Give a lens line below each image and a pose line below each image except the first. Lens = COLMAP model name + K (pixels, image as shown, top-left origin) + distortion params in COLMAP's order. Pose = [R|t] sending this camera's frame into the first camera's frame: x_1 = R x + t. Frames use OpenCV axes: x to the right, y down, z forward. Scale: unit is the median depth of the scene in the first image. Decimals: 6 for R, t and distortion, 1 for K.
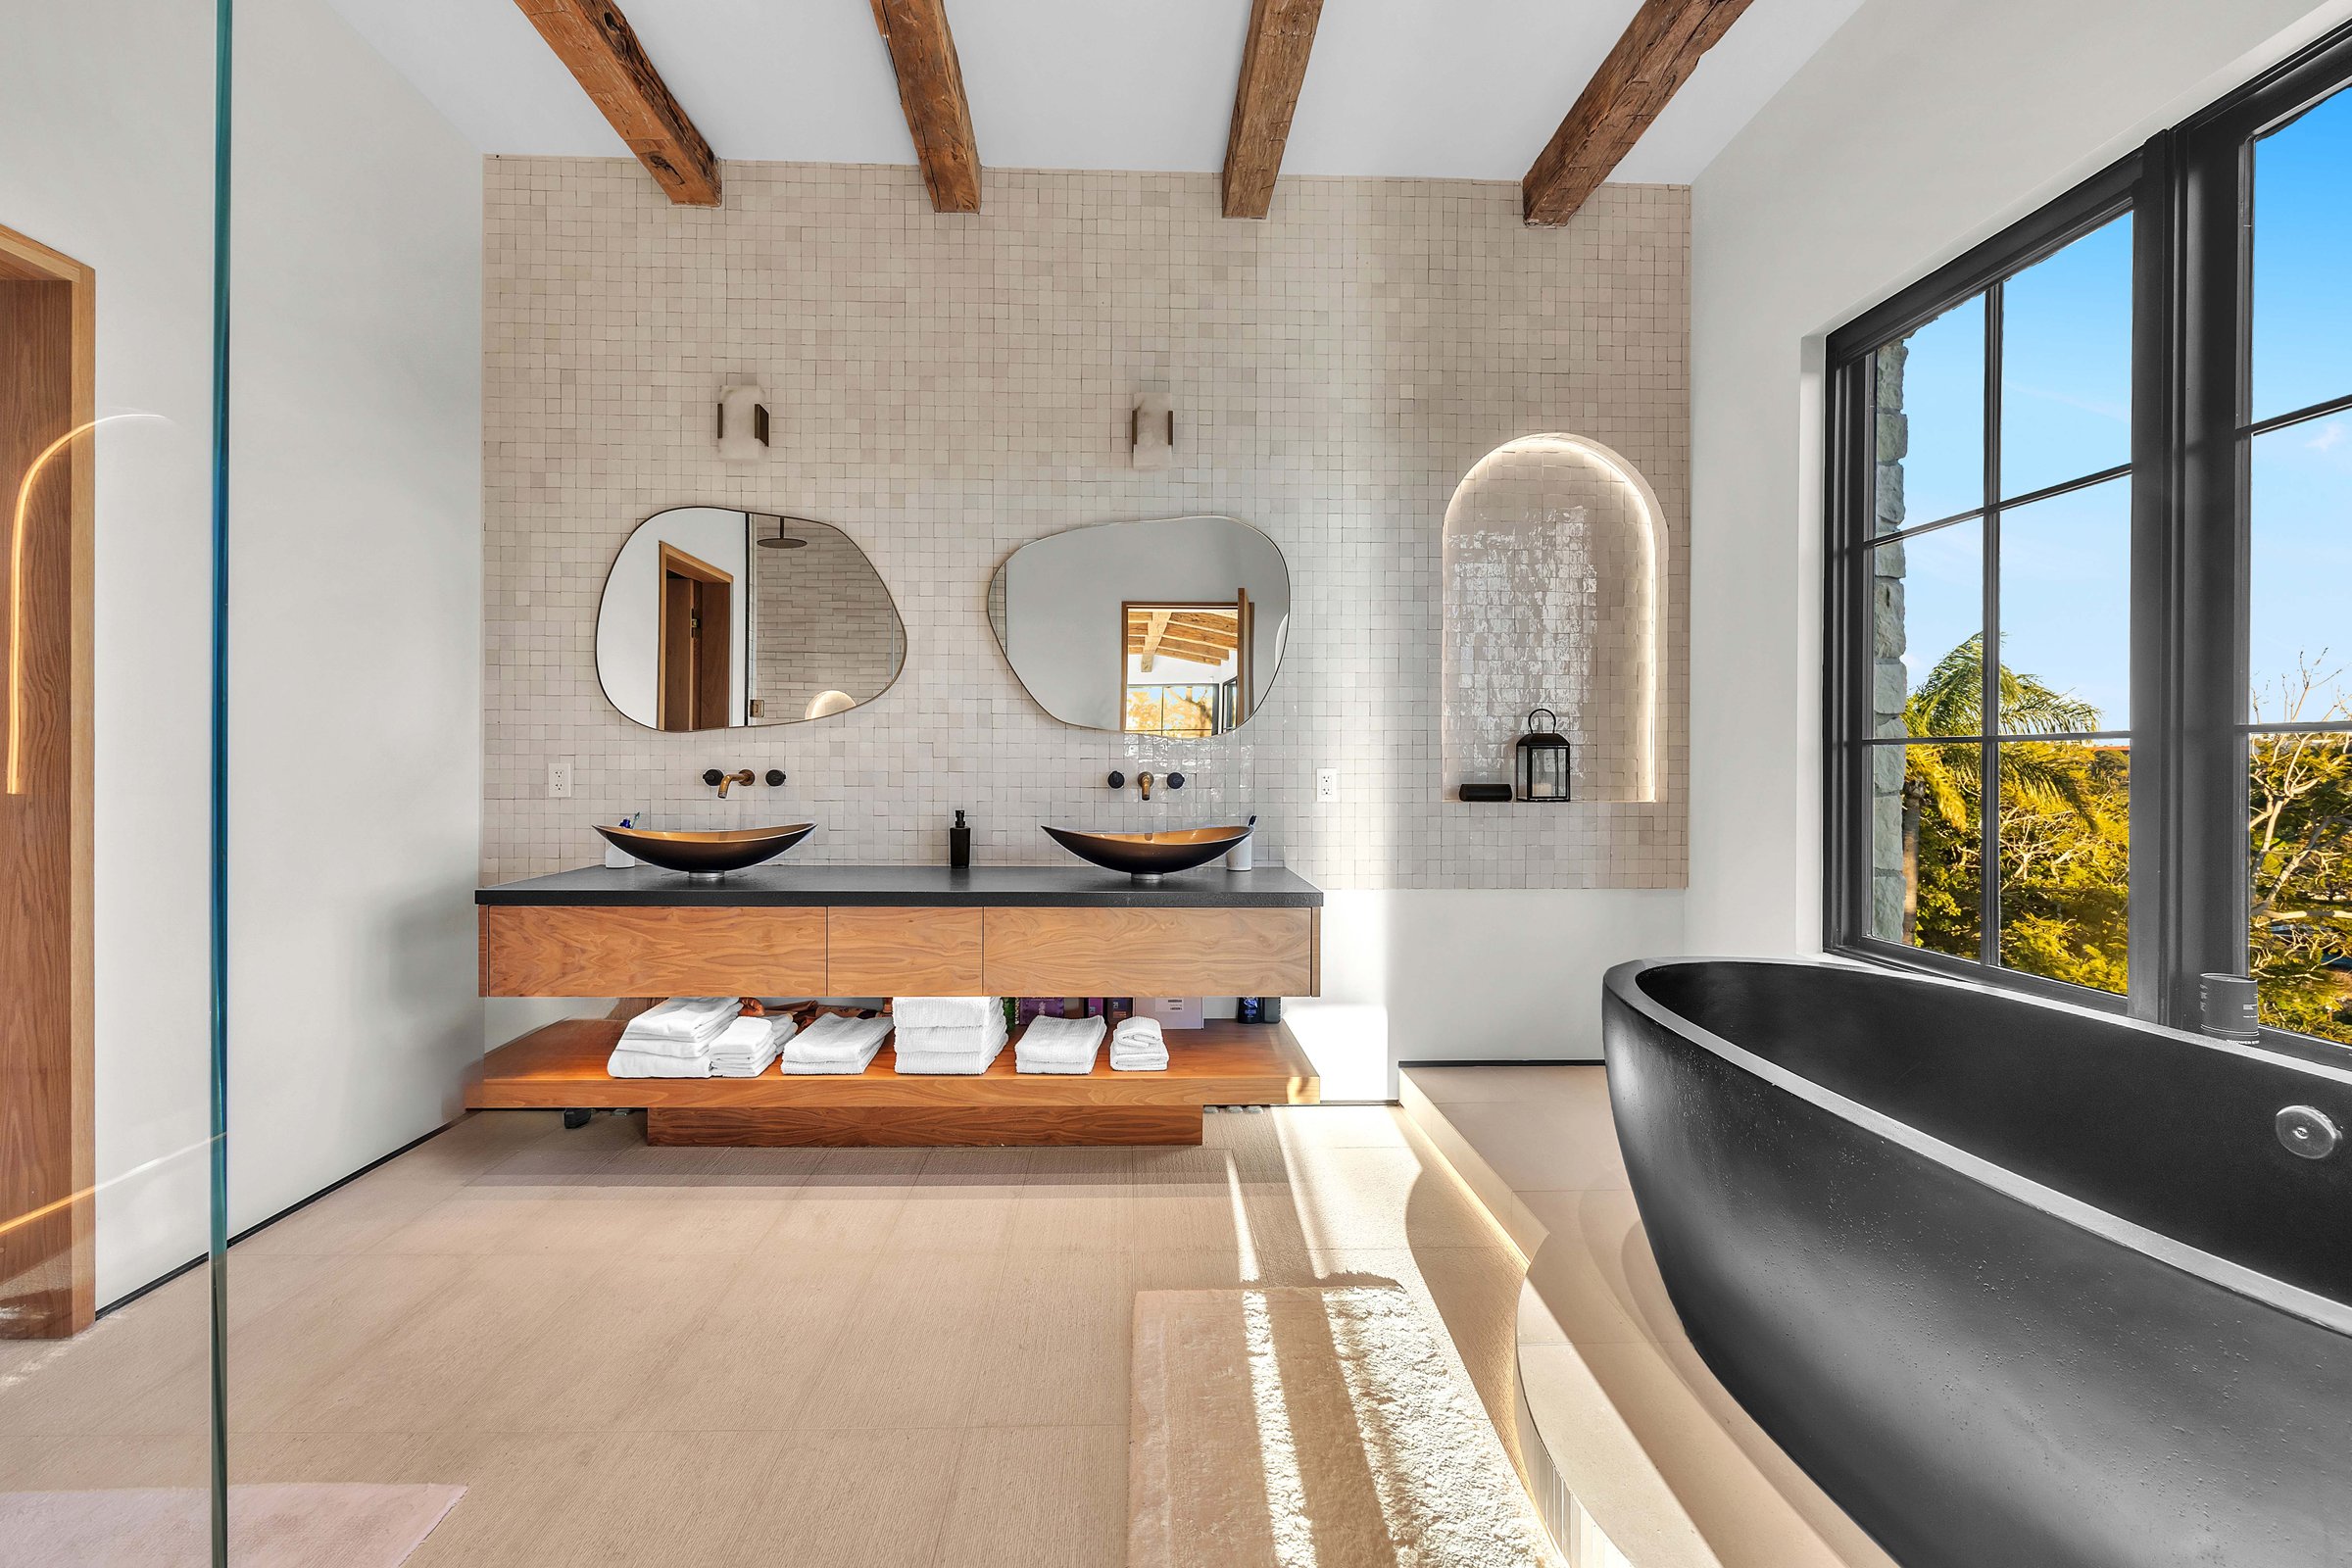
lens RADIAL K [[970.6, 0, 1163.1], [0, 970.6, 774.6], [0, 0, 1]] dist [-0.001929, -0.000306]
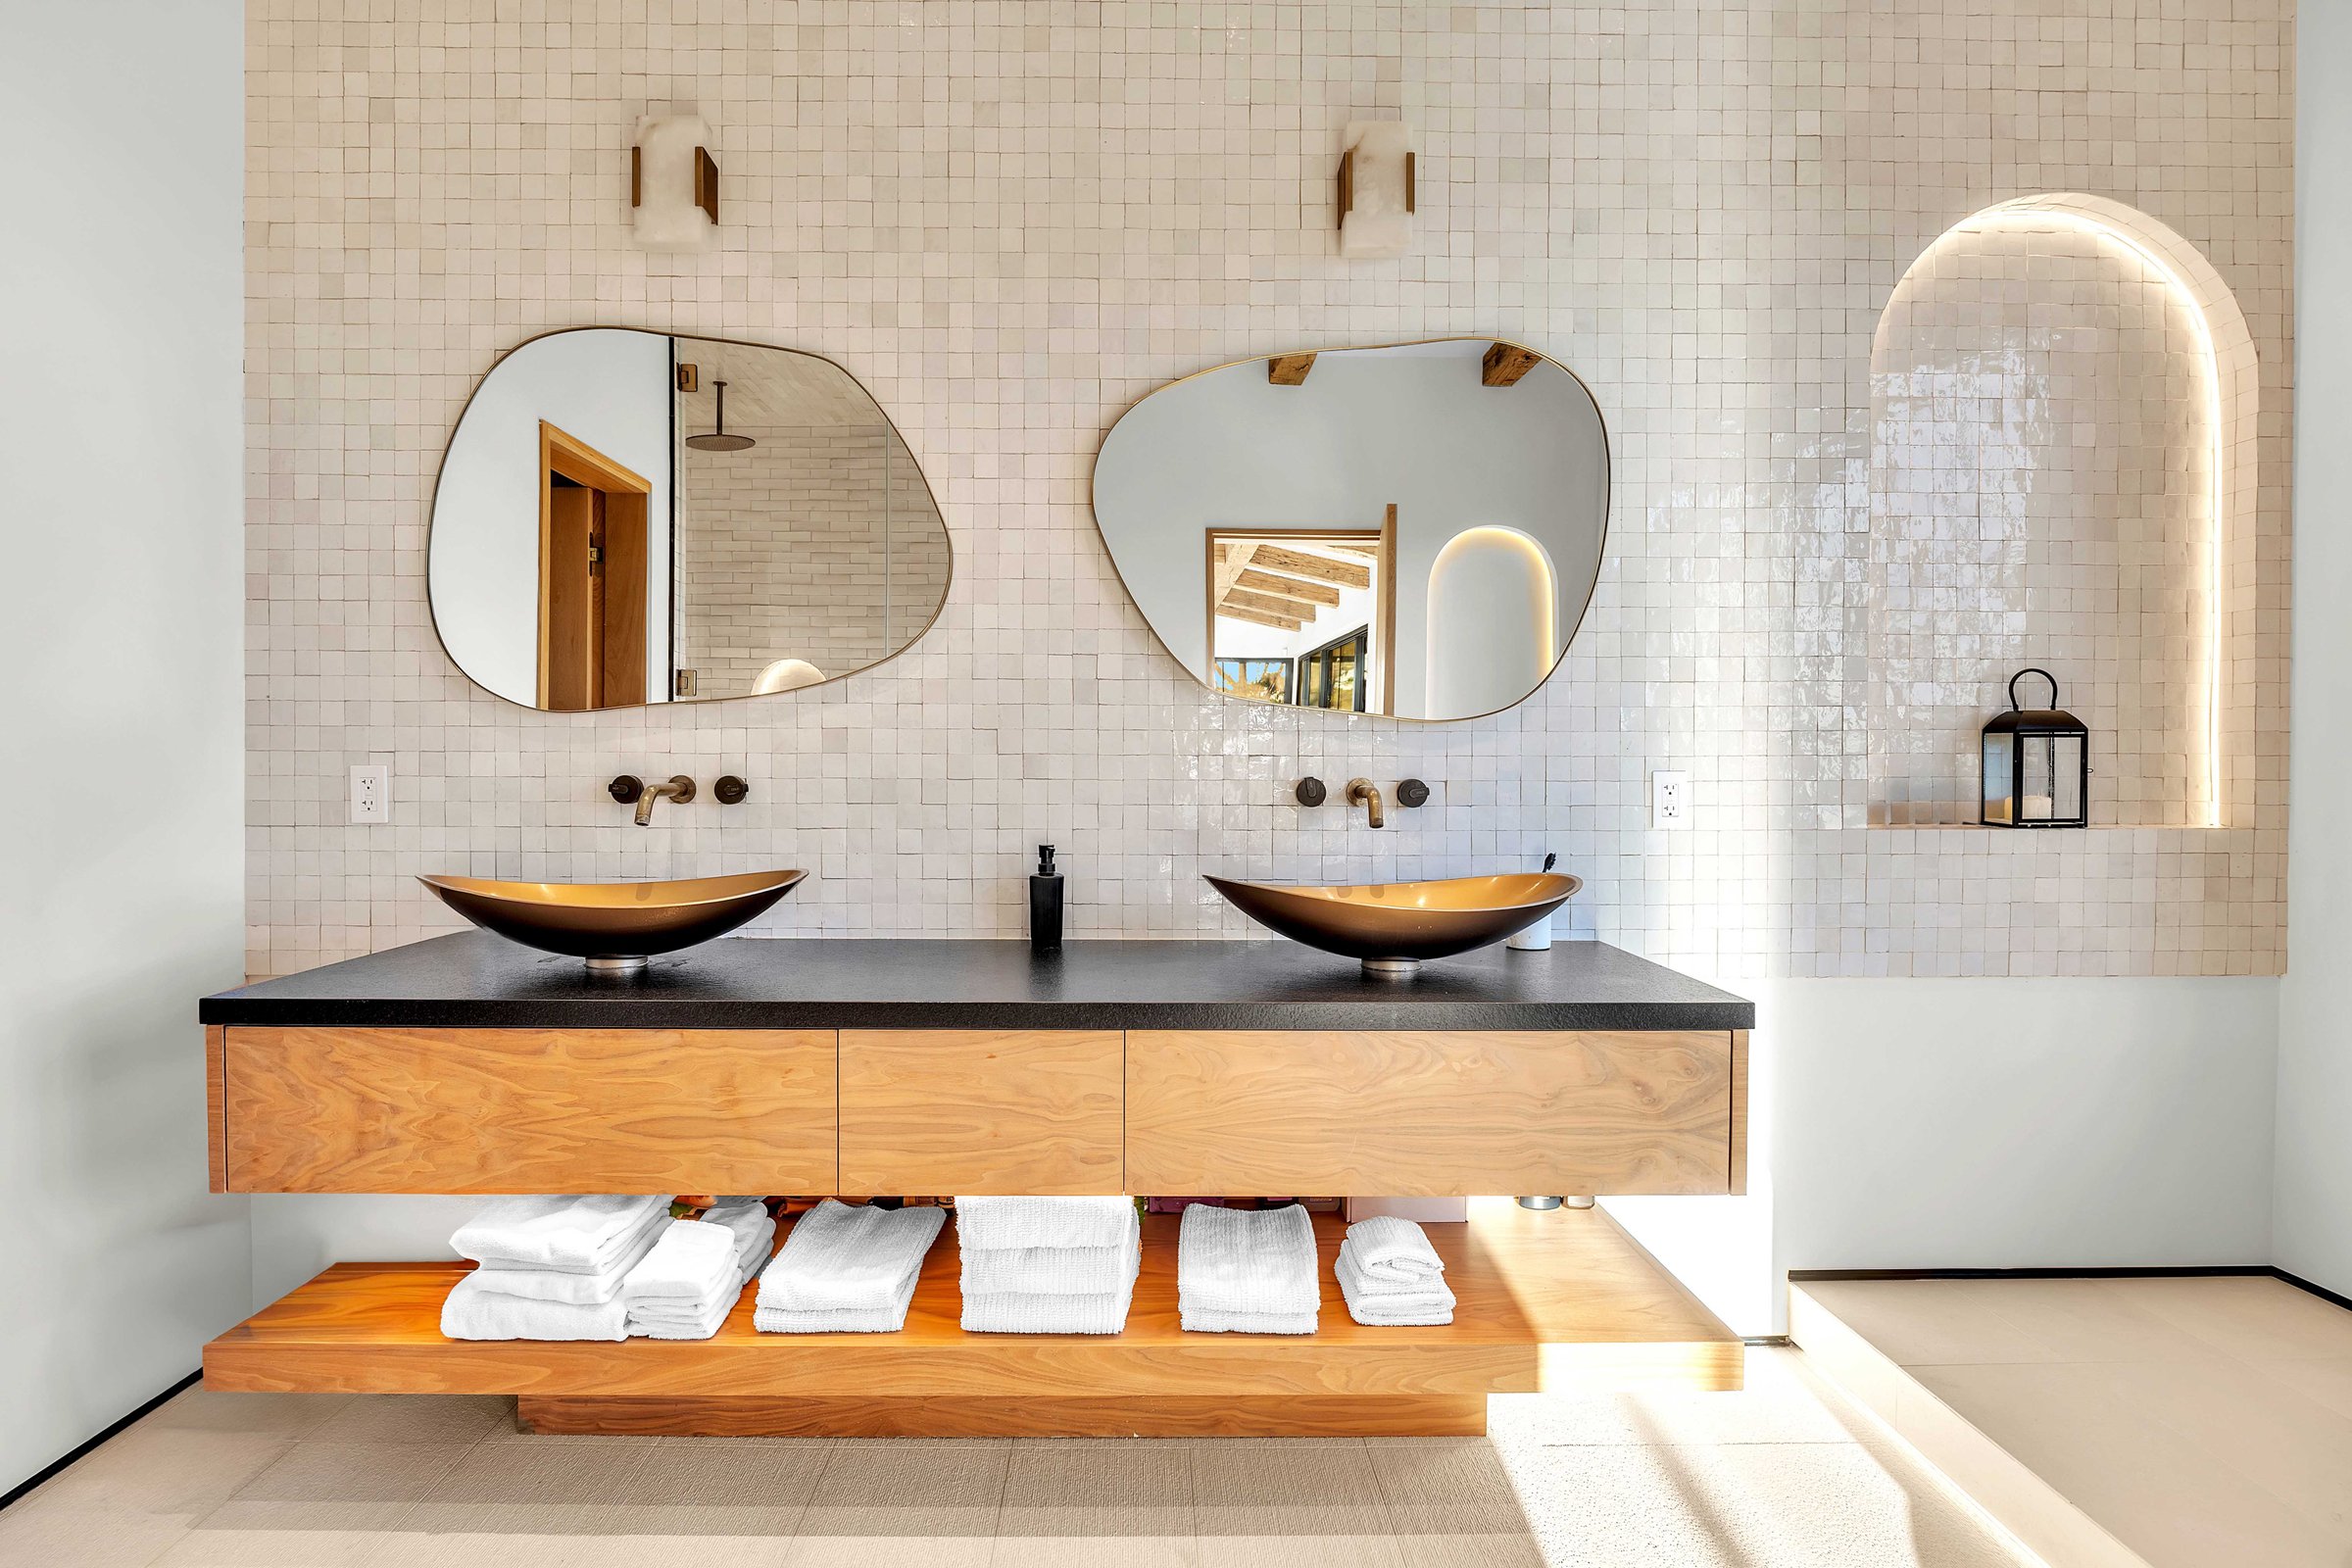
lens RADIAL K [[1182.5, 0, 1139.3], [0, 1182.5, 783.7], [0, 0, 1]] dist [-0.010071, -0.000645]
pose [[0.999830, -0.001849, -0.018320, -0.139270], [0.001965, 0.999978, 0.006302, -0.004300], [0.018308, -0.006337, 0.999812, 0.289937]]
